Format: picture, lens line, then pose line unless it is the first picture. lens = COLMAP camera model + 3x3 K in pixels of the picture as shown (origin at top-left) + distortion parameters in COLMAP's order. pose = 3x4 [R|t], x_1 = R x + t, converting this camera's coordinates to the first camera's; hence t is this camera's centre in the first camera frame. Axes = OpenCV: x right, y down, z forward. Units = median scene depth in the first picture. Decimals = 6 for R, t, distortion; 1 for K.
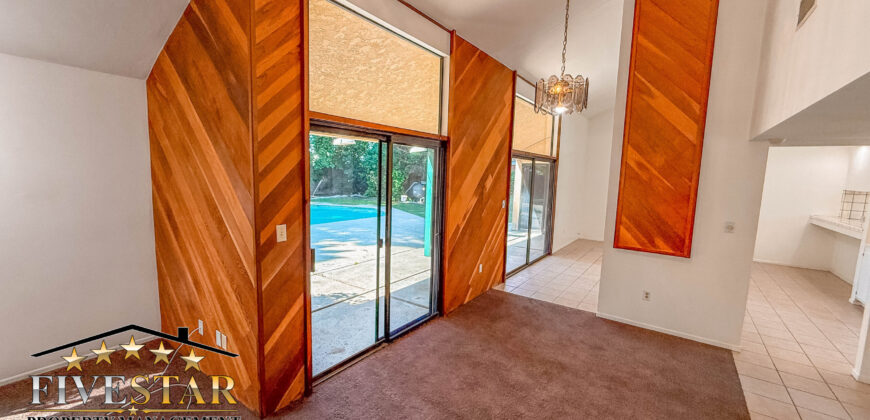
lens RADIAL K [[345.1, 0, 432.8], [0, 345.1, 211.4], [0, 0, 1]] dist [0.000278, -0.000418]
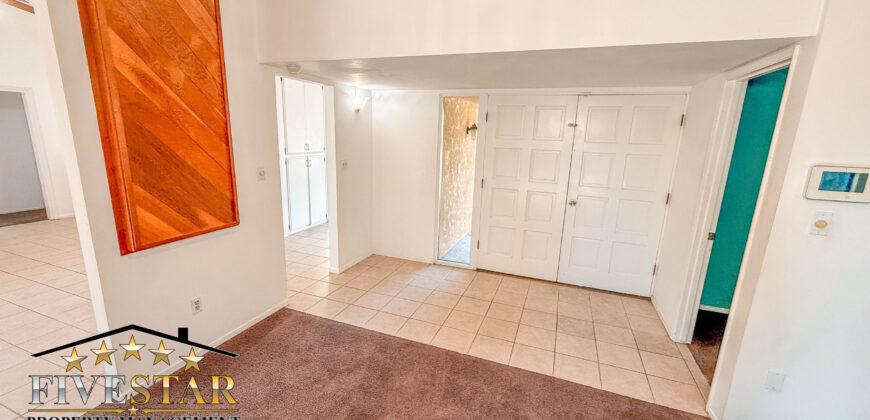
lens RADIAL K [[345.1, 0, 432.8], [0, 345.1, 211.4], [0, 0, 1]] dist [0.000278, -0.000418]
pose [[-0.265710, -0.249876, 0.931107, -0.023989], [0.062558, 0.959321, 0.275299, -0.063064], [-0.962021, 0.131398, -0.239269, 0.751986]]
